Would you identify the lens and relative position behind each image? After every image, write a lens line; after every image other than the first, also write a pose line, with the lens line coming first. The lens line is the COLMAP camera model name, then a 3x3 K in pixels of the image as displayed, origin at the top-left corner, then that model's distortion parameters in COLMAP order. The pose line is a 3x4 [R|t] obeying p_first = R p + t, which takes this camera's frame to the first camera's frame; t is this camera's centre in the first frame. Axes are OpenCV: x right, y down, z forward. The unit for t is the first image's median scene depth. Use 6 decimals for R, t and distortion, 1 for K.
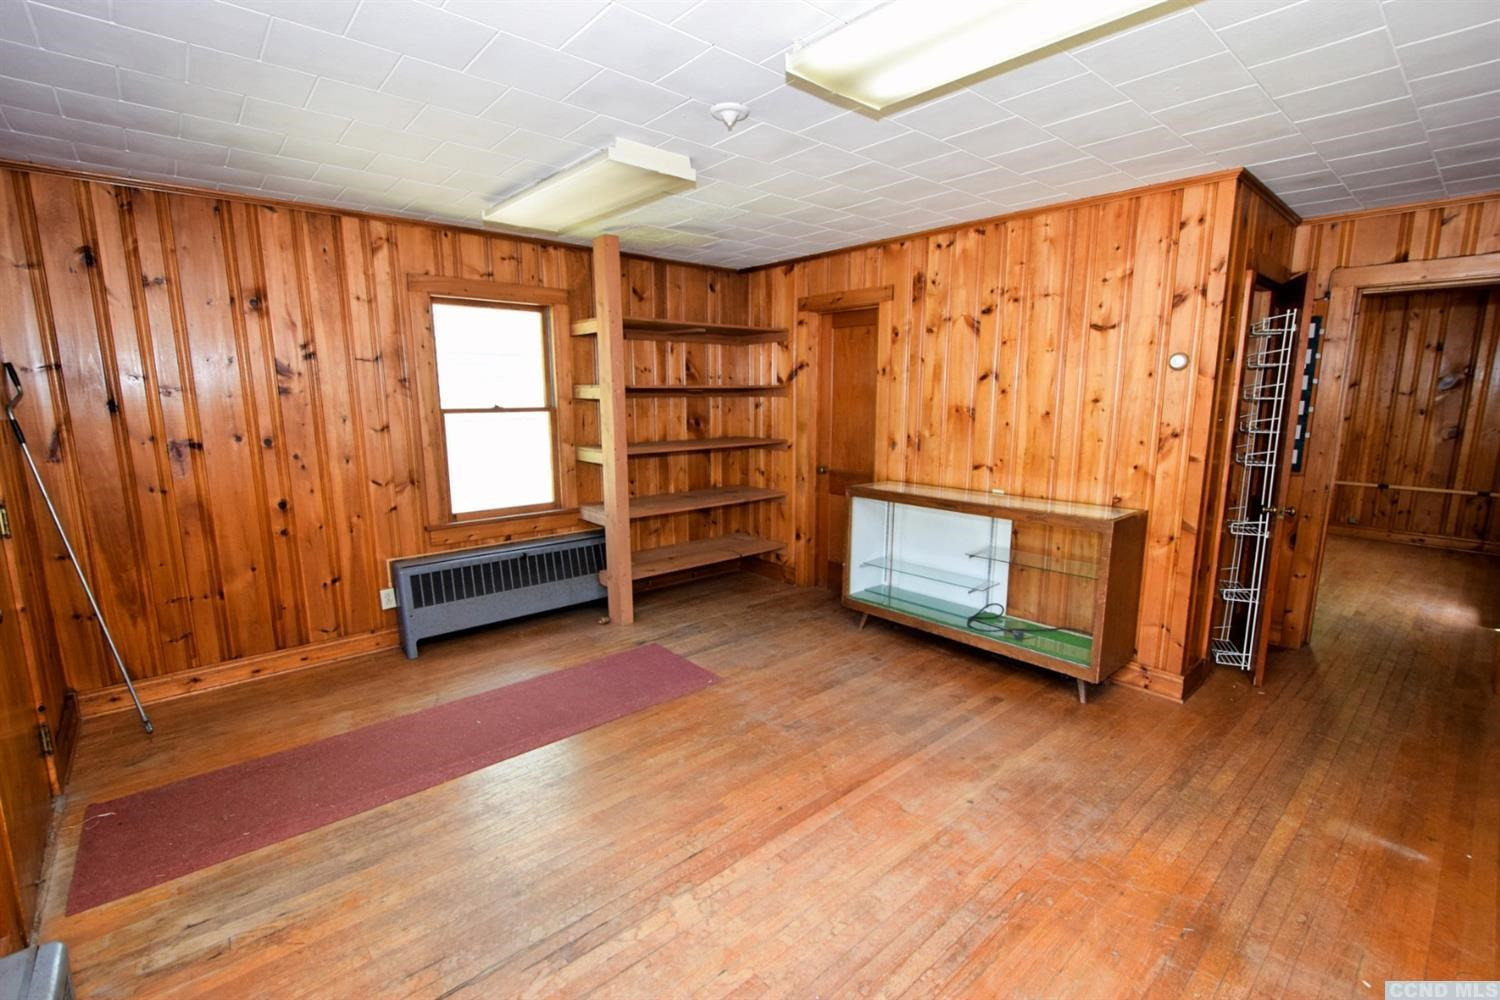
lens RADIAL K [[646.9, 0, 744.7], [0, 646.9, 506.8], [0, 0, 1]] dist [-0.004436, -0.000867]
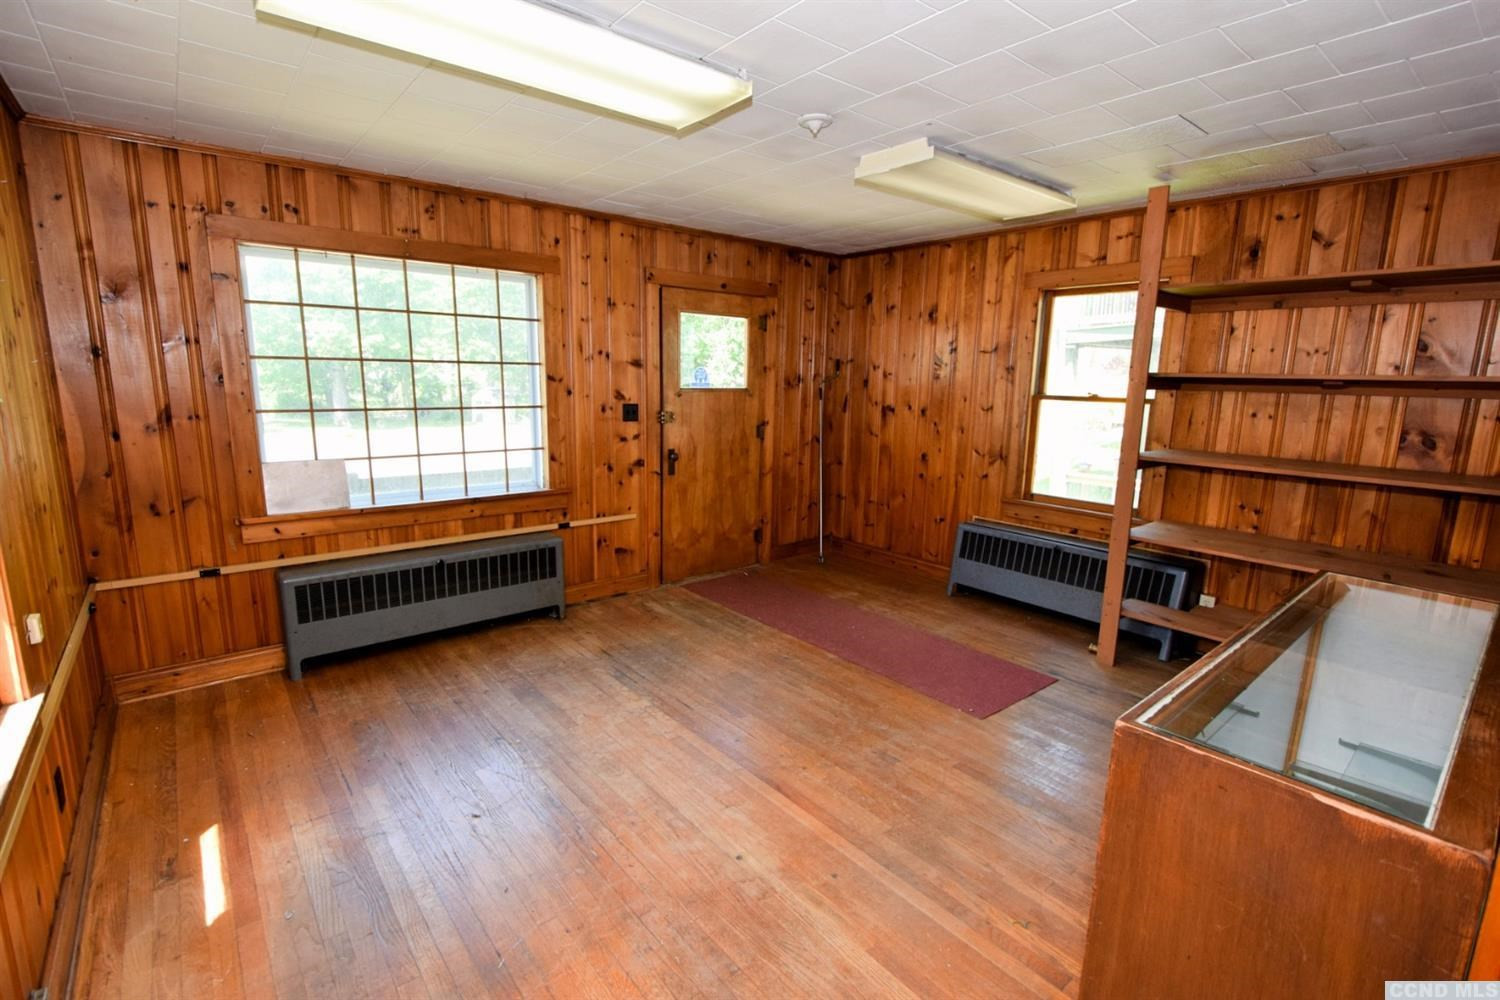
lens RADIAL K [[660.6, 0, 753.3], [0, 660.6, 505.3], [0, 0, 1]] dist [0.007746, -0.011443]
pose [[0.009800, 0.197075, -0.980339, 0.711275], [-0.192161, 0.962485, 0.191565, -0.103888], [0.981315, 0.186505, 0.047302, 0.567626]]
